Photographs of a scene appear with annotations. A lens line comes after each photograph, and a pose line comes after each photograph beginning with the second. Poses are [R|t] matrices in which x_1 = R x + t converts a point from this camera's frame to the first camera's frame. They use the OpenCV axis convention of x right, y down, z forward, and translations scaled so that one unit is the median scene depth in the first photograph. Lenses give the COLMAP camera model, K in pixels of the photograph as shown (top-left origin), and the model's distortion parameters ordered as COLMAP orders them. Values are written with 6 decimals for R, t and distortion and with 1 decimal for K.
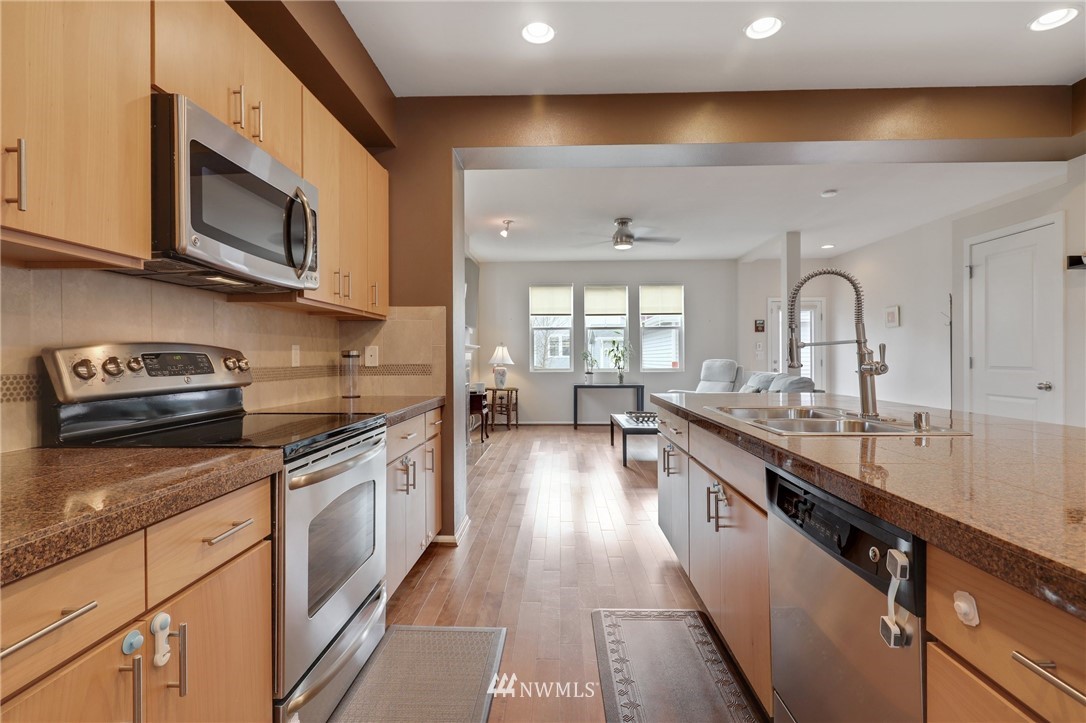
lens RADIAL K [[507.0, 0, 543.1], [0, 507.0, 357.4], [0, 0, 1]] dist [0.001275, -0.000865]
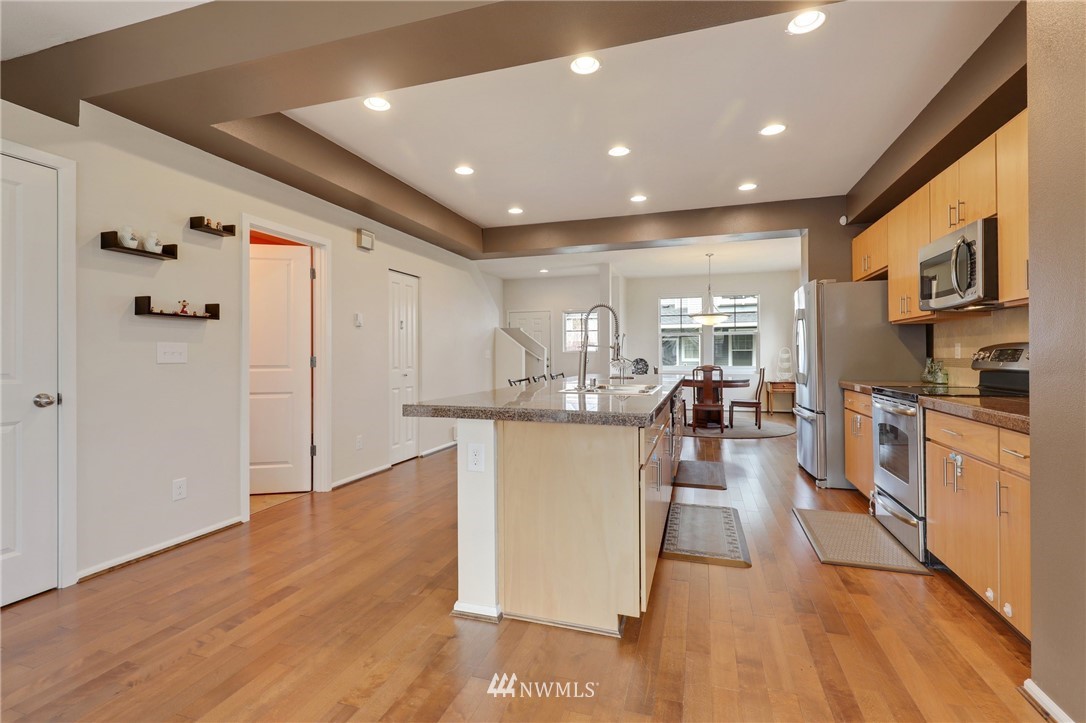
lens RADIAL K [[492.9, 0, 533.2], [0, 492.9, 351.9], [0, 0, 1]] dist [-0.002801, -0.000089]
pose [[-0.956139, 0.009204, 0.292768, 0.179732], [0.007678, 0.999950, -0.006362, 0.000350], [-0.292812, -0.003835, -0.956162, 1.667603]]
